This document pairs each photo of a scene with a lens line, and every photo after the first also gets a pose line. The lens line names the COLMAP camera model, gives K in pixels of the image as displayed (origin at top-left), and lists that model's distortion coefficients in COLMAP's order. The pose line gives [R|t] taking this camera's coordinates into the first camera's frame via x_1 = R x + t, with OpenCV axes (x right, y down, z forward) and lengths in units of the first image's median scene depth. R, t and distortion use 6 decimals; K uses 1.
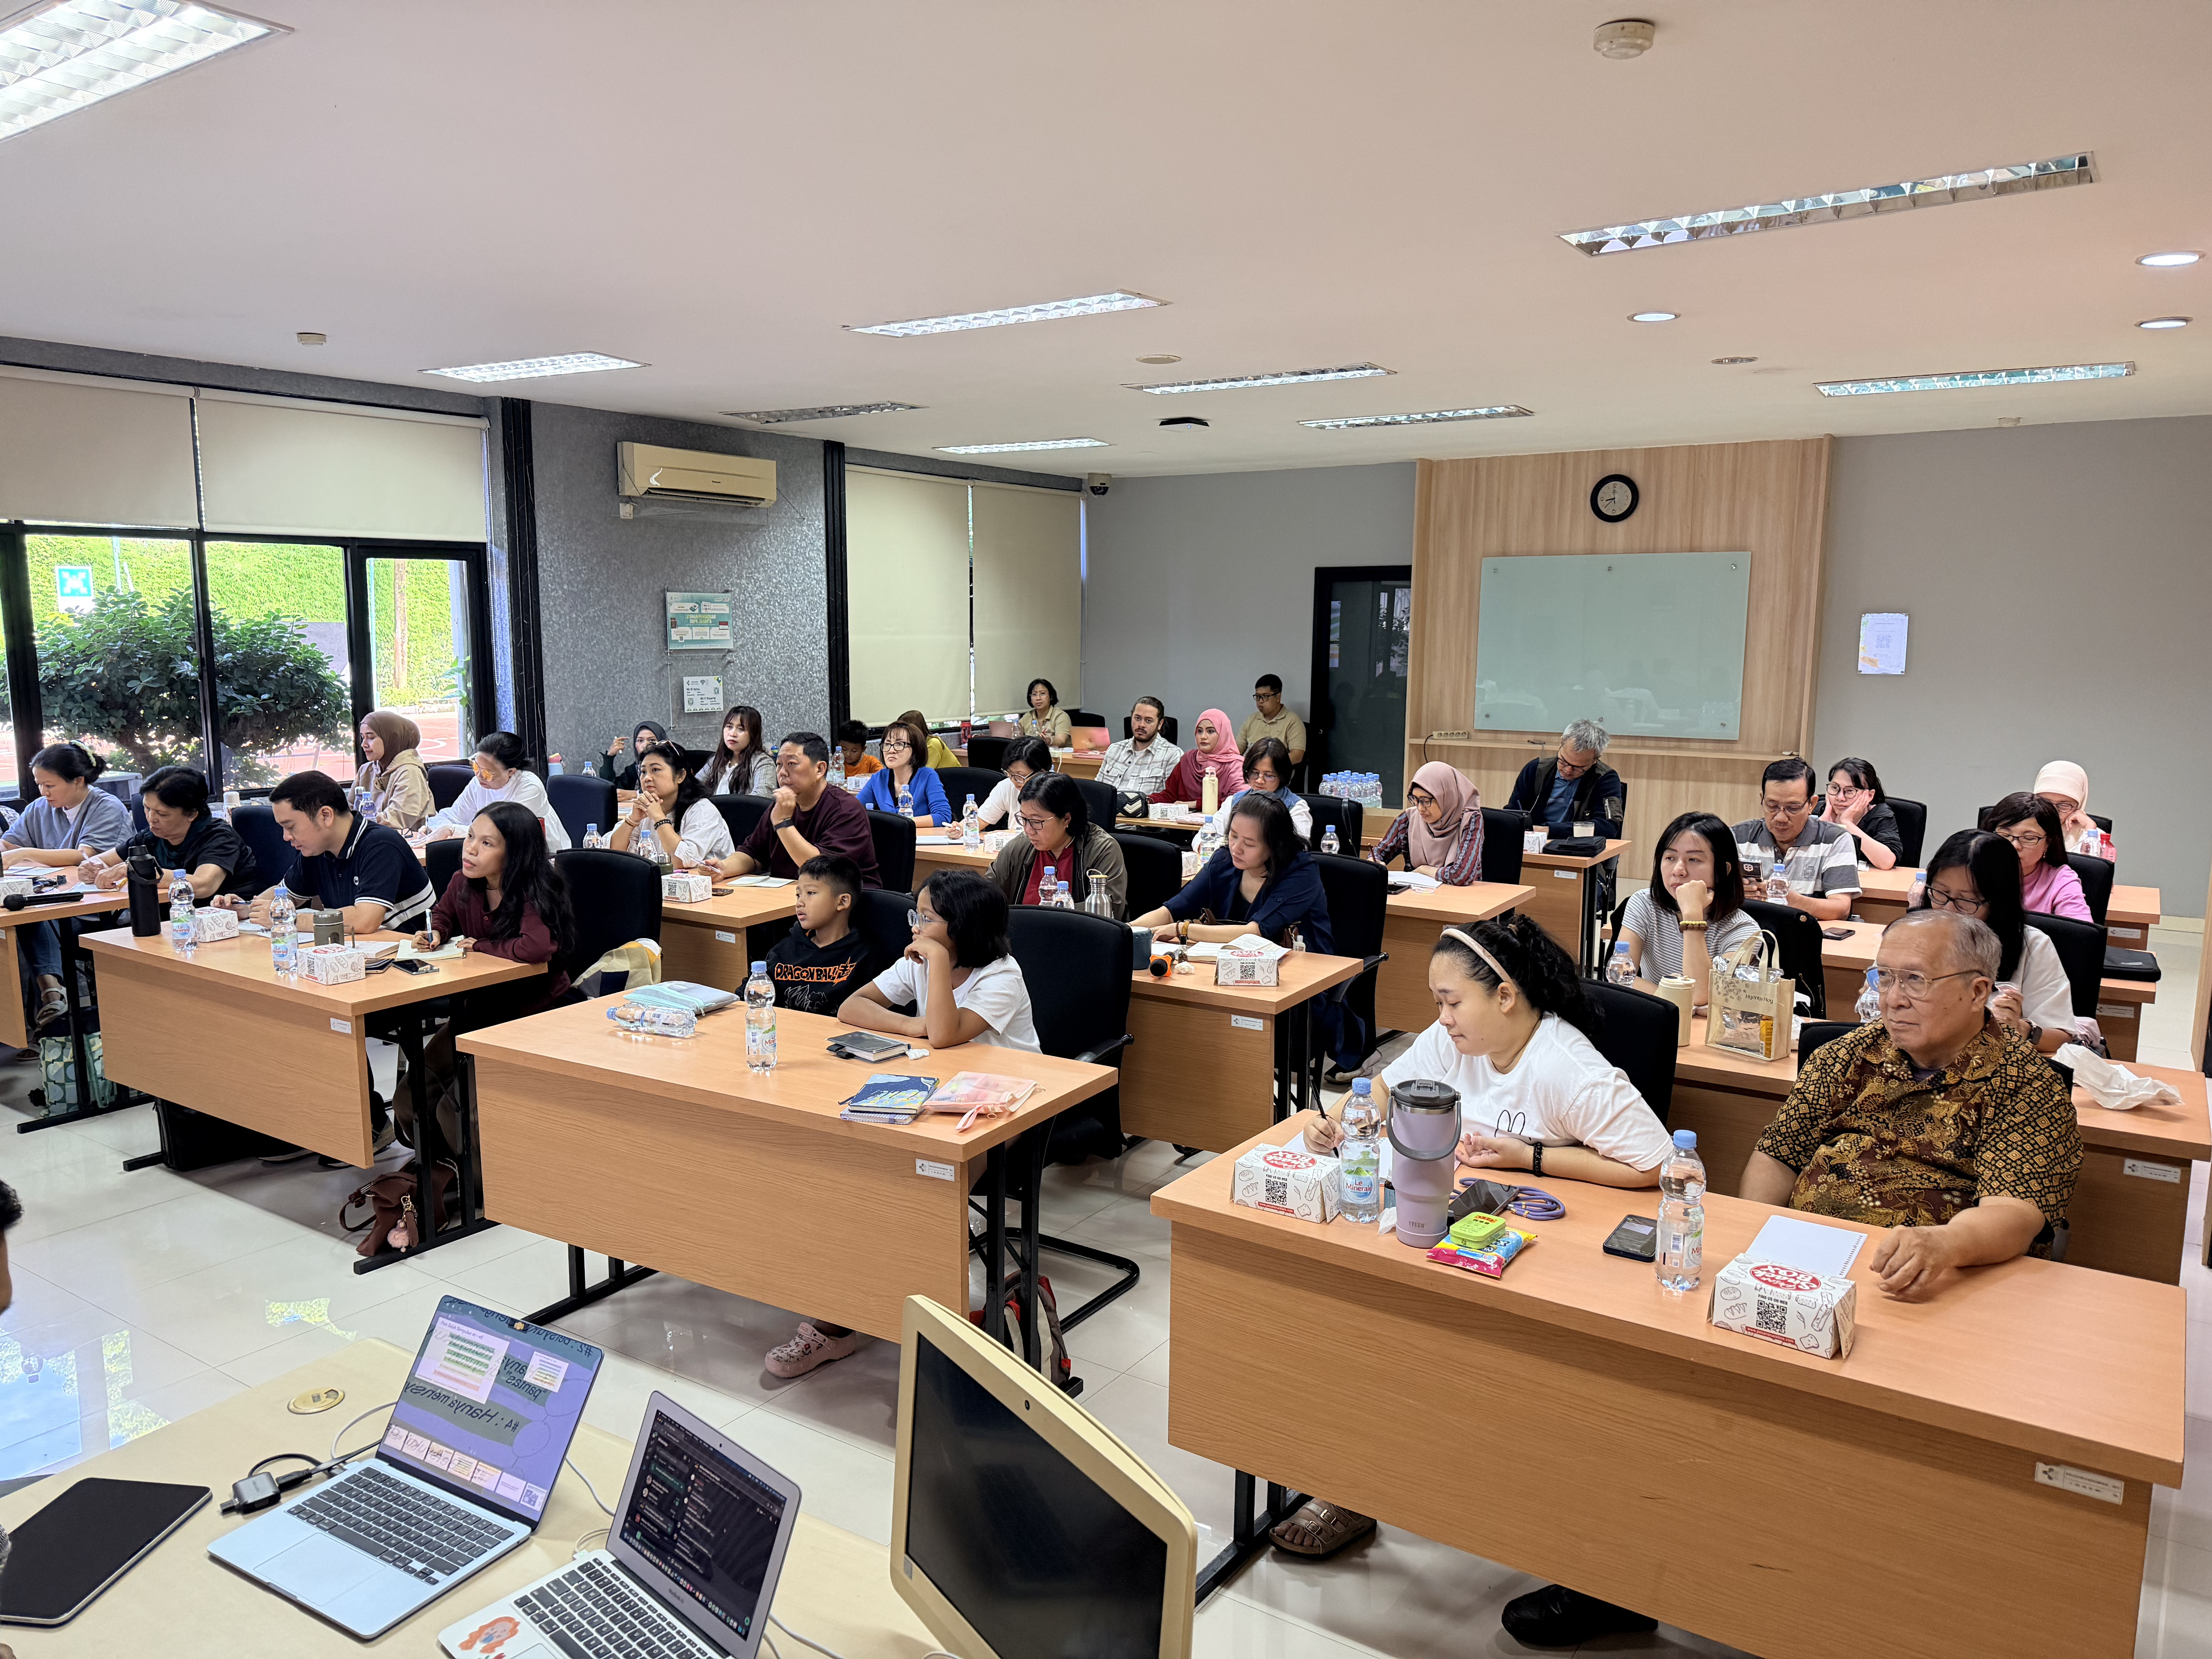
lens RADIAL K [[1545.3, 0, 1104.7], [0, 1545.3, 838.9], [0, 0, 1]] dist [0.071049, -0.088113]
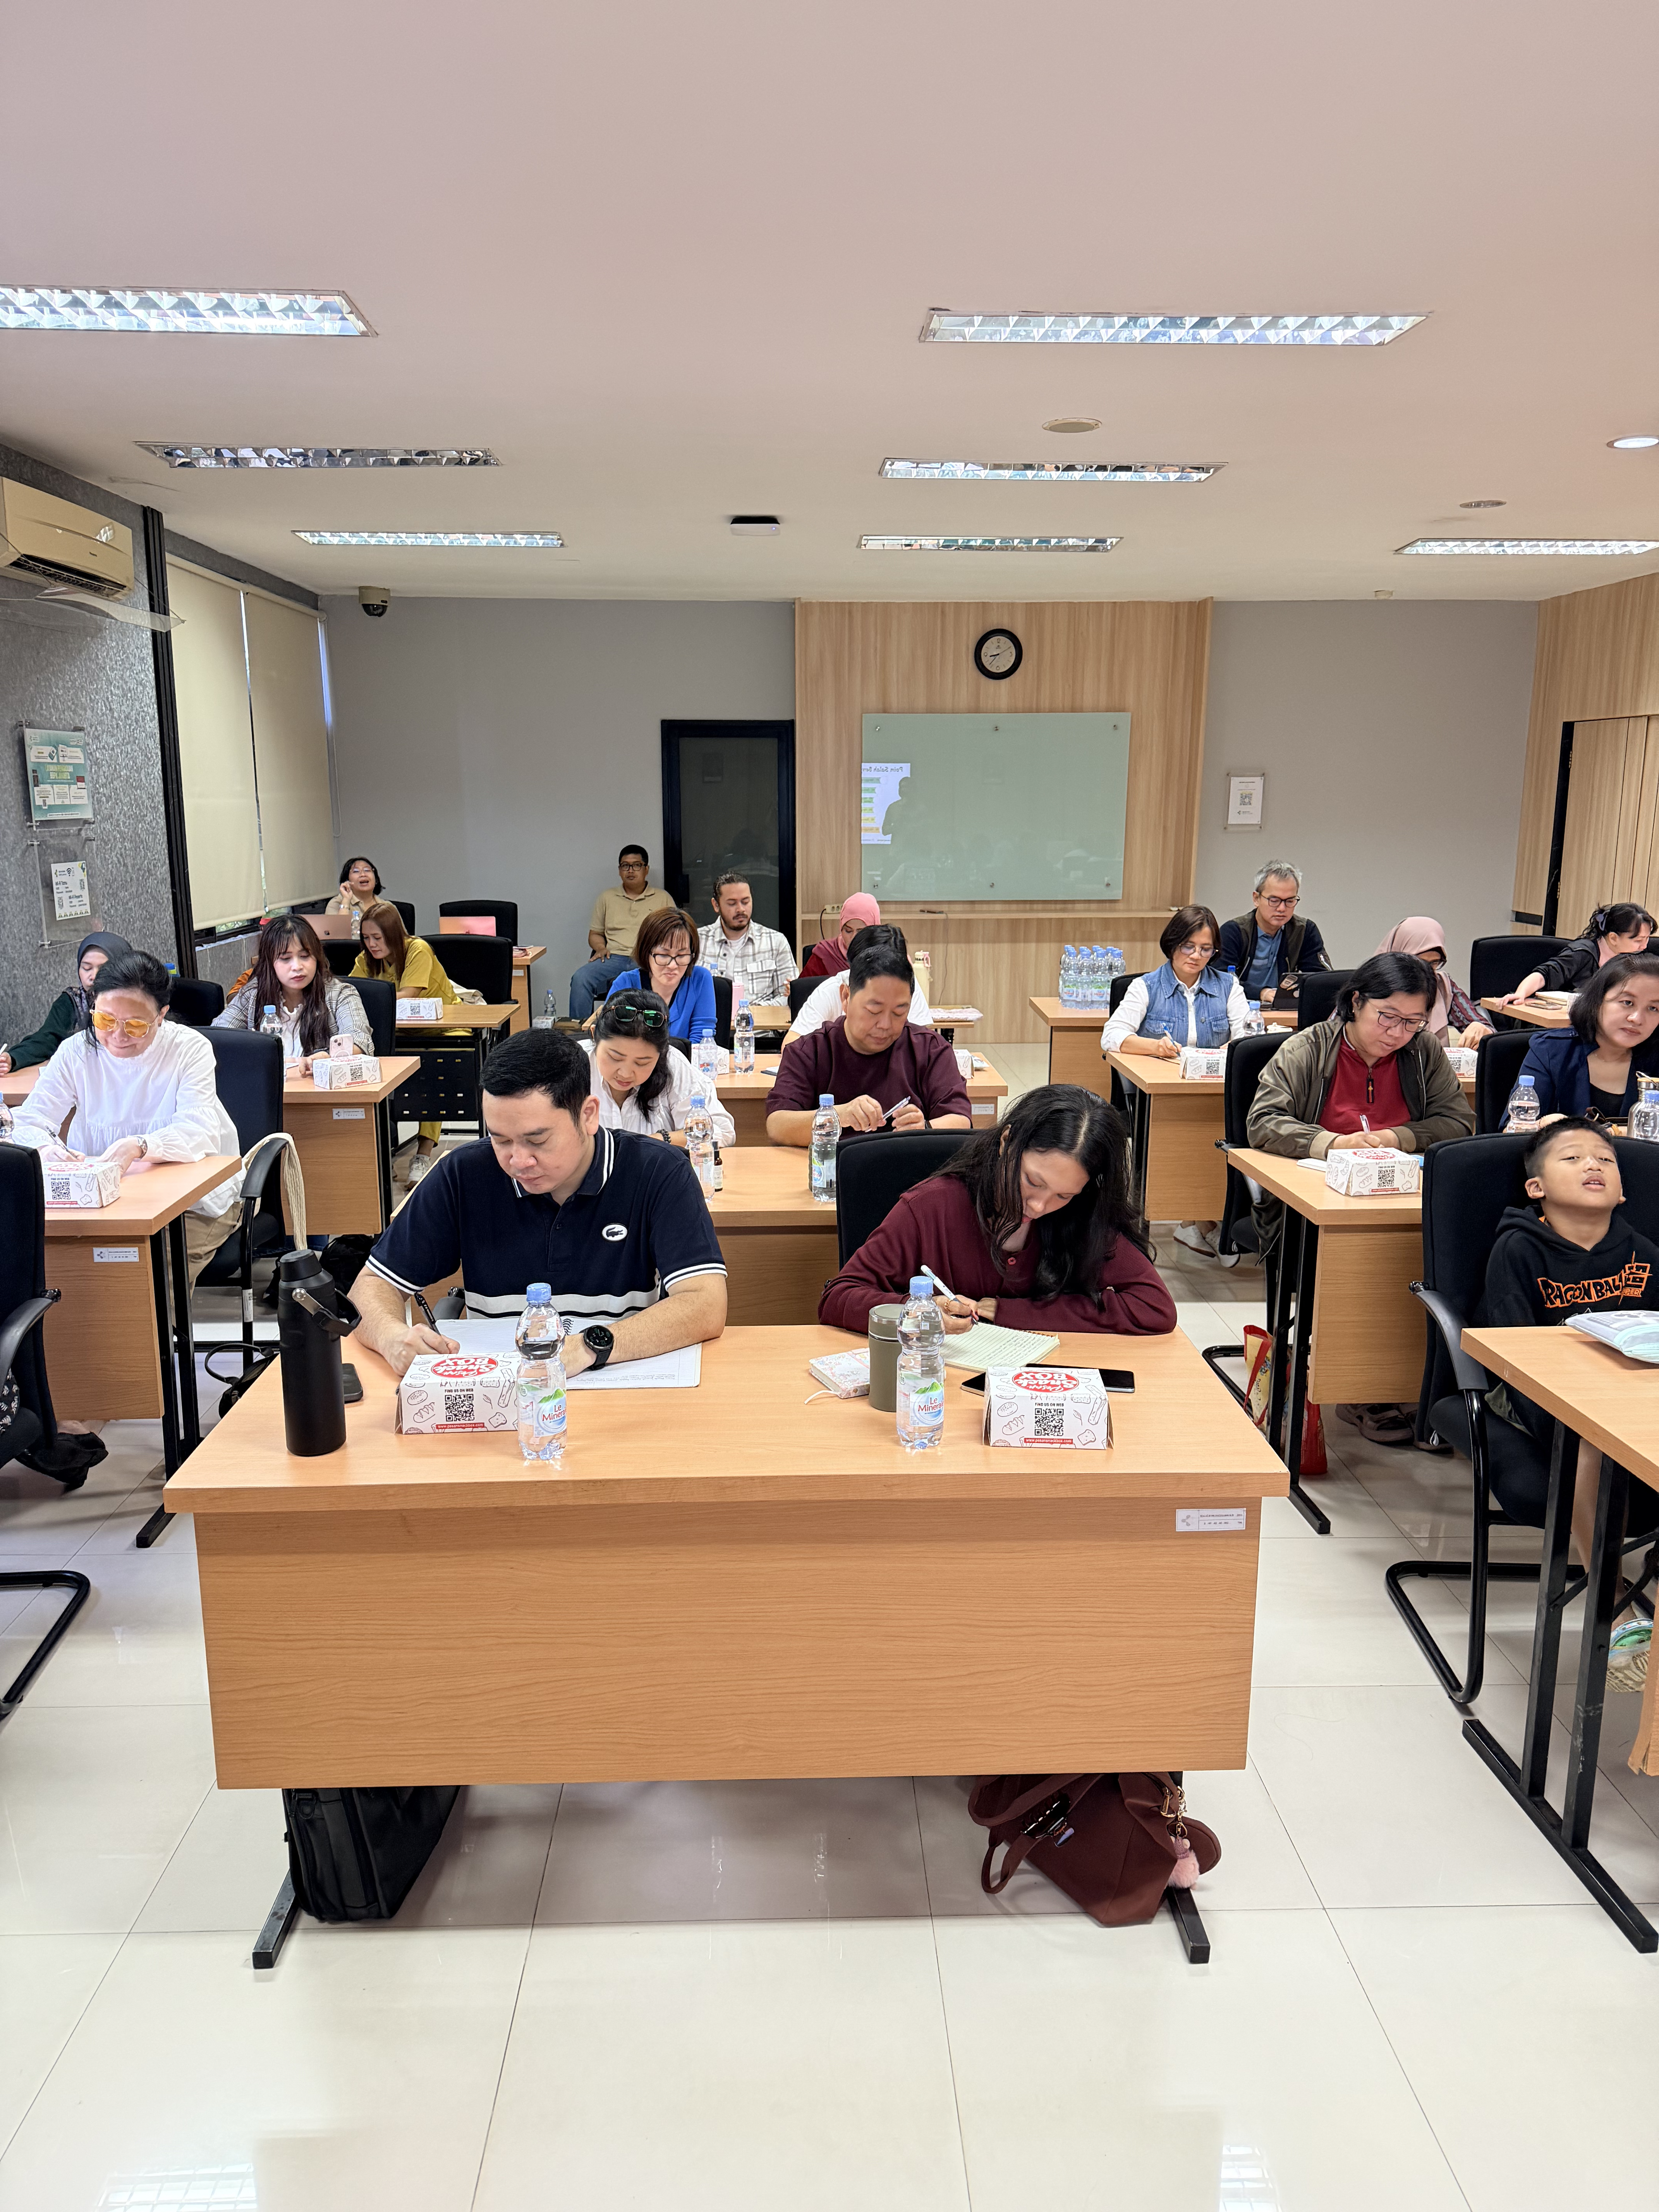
lens RADIAL K [[1547.8, 0, 828.2], [0, 1547.8, 1114.3], [0, 0, 1]] dist [0.099617, -0.152578]
pose [[0.811099, -0.122190, 0.572004, -0.416407], [0.088248, 0.992306, 0.086839, -0.033015], [-0.578214, -0.019957, 0.815641, 0.312511]]
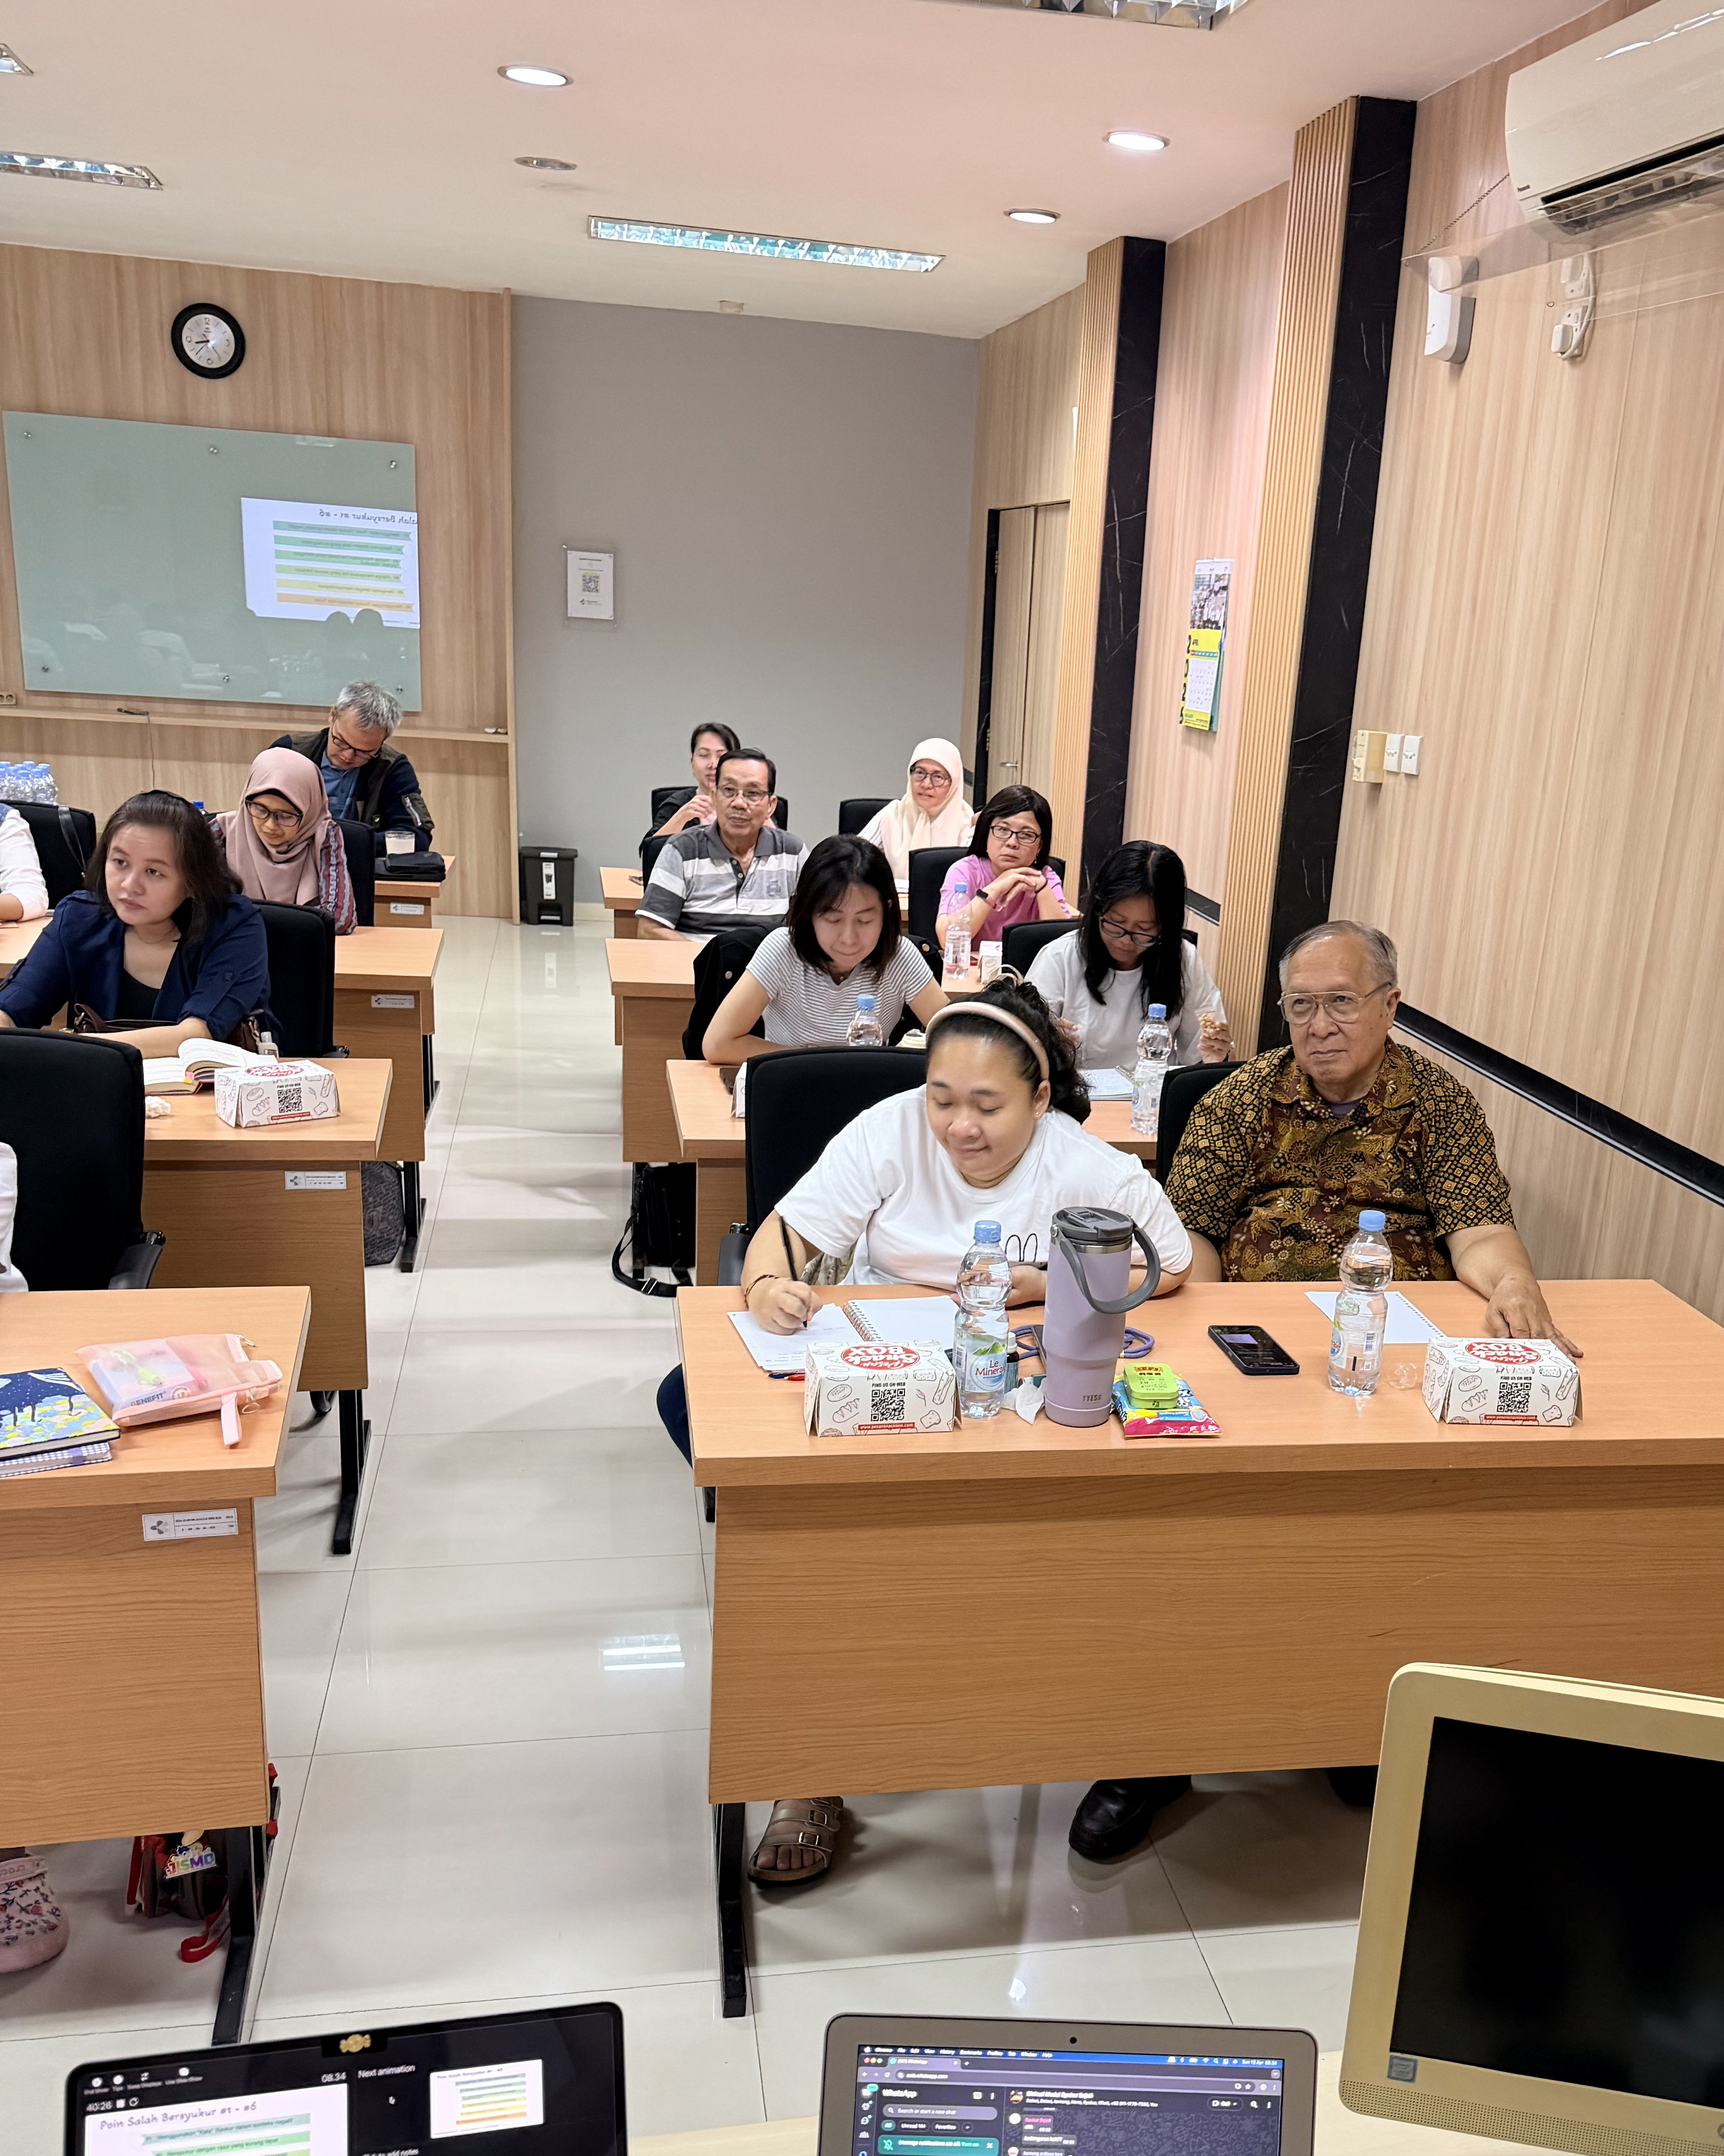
lens RADIAL K [[2019.2, 0, 1036.3], [0, 2019.2, 1245.5], [0, 0, 1]] dist [0.060301, -0.072403]
pose [[0.692395, -0.180799, 0.698499, -0.136932], [0.041905, 0.976538, 0.211228, -0.008327], [-0.720301, -0.116983, 0.683726, 0.105035]]
